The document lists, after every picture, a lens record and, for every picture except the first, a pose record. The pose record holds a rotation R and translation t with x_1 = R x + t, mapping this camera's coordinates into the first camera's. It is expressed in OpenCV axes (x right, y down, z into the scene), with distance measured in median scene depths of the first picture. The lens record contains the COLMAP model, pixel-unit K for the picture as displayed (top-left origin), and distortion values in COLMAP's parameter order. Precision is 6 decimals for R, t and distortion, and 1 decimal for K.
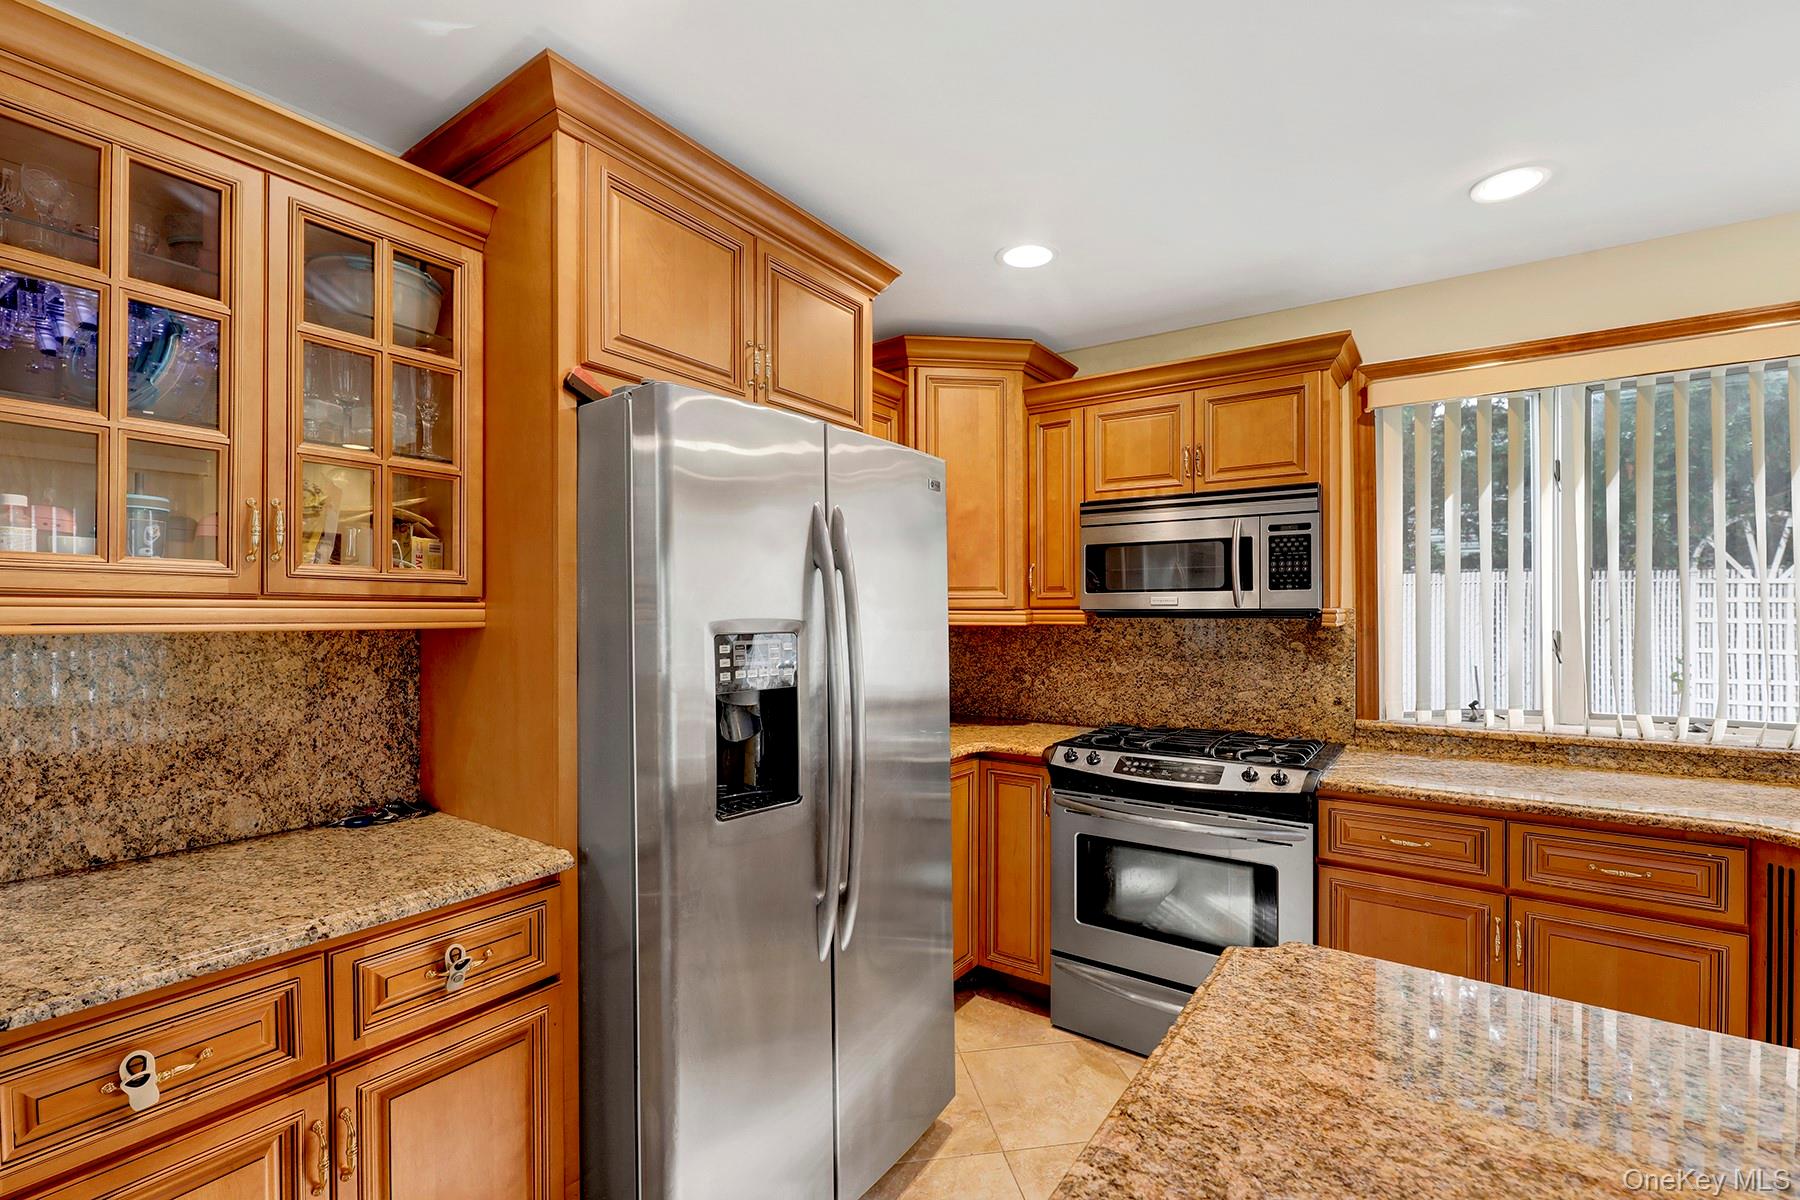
lens RADIAL K [[788.9, 0, 888.1], [0, 788.9, 610.8], [0, 0, 1]] dist [0.003464, 0.000713]
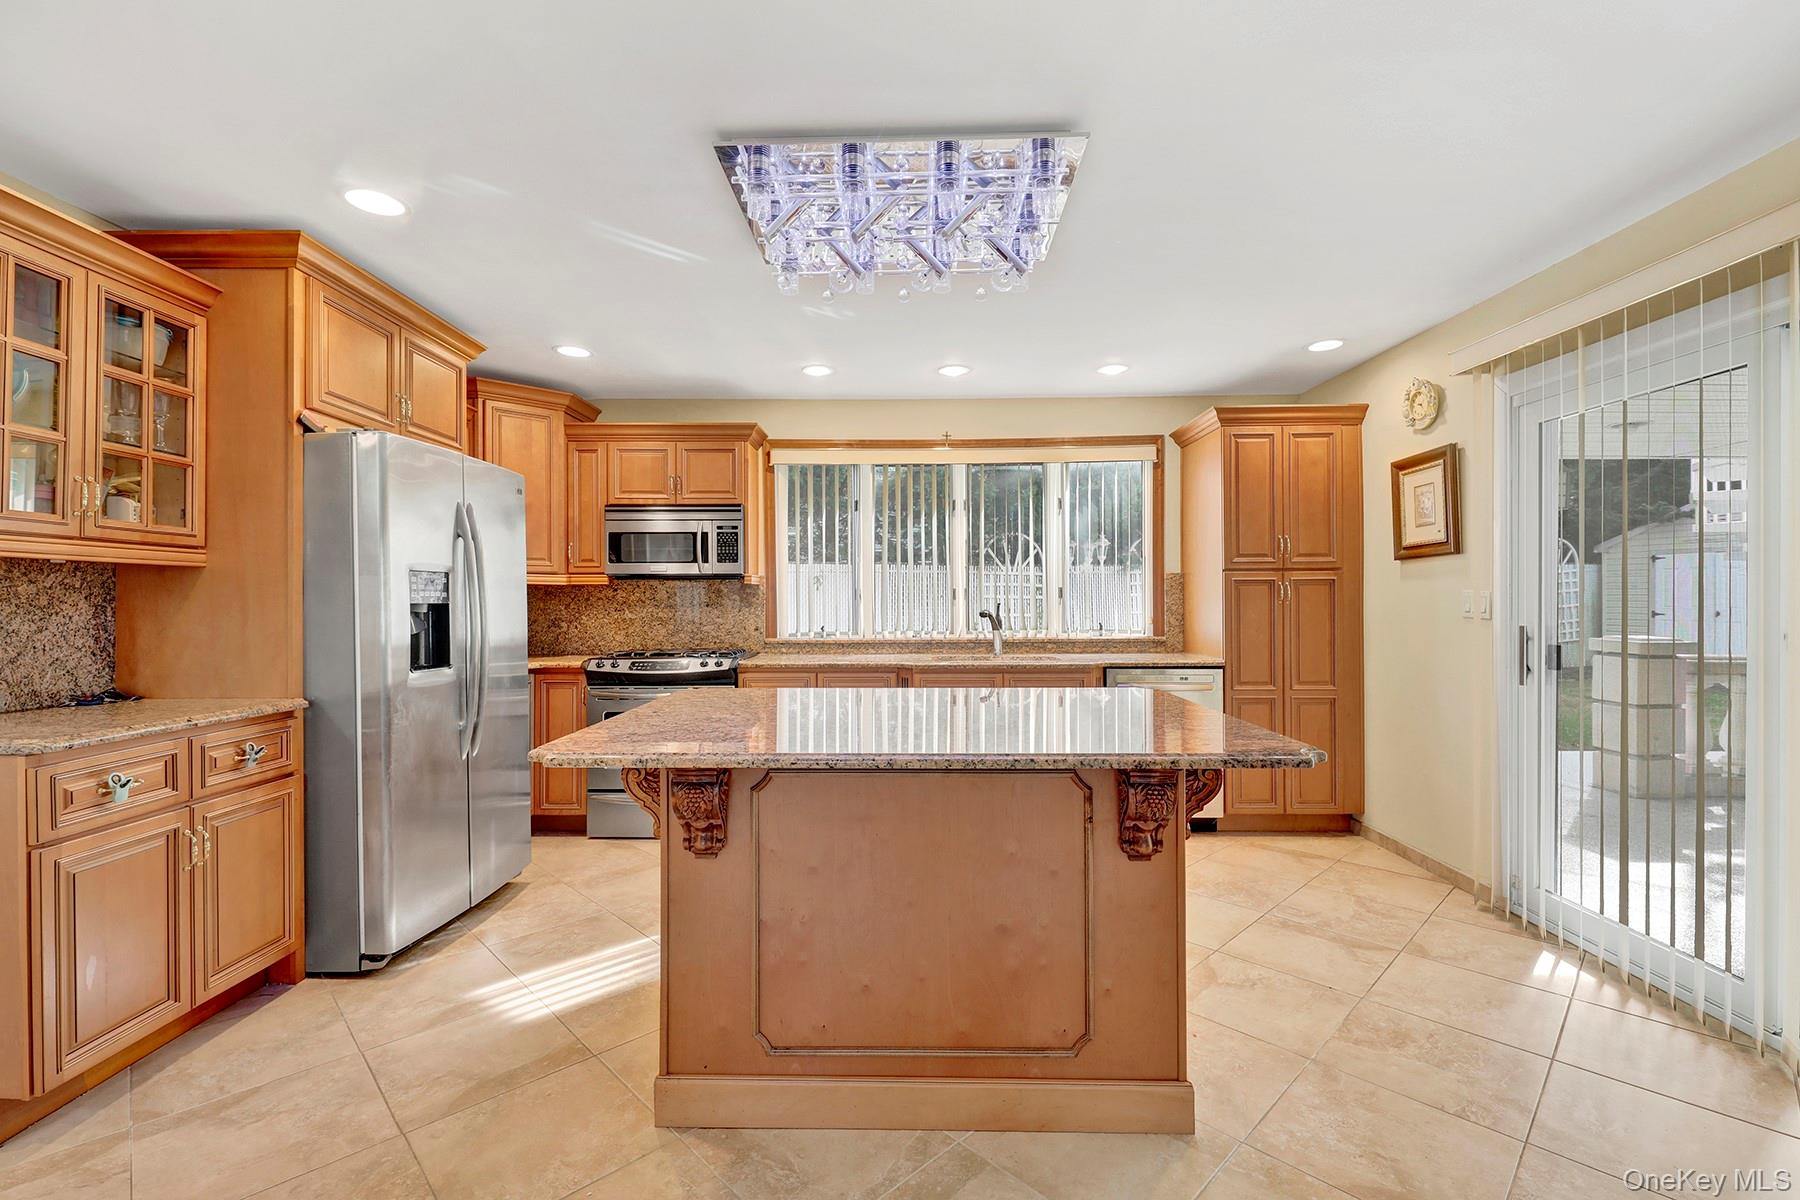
lens RADIAL K [[788.9, 0, 889.5], [0, 788.9, 604.6], [0, 0, 1]] dist [0.003464, 0.000713]
pose [[0.820461, -0.003186, 0.571693, -0.222151], [0.000270, 0.999987, 0.005185, 0.062084], [-0.571702, -0.004100, 0.820451, -0.710604]]
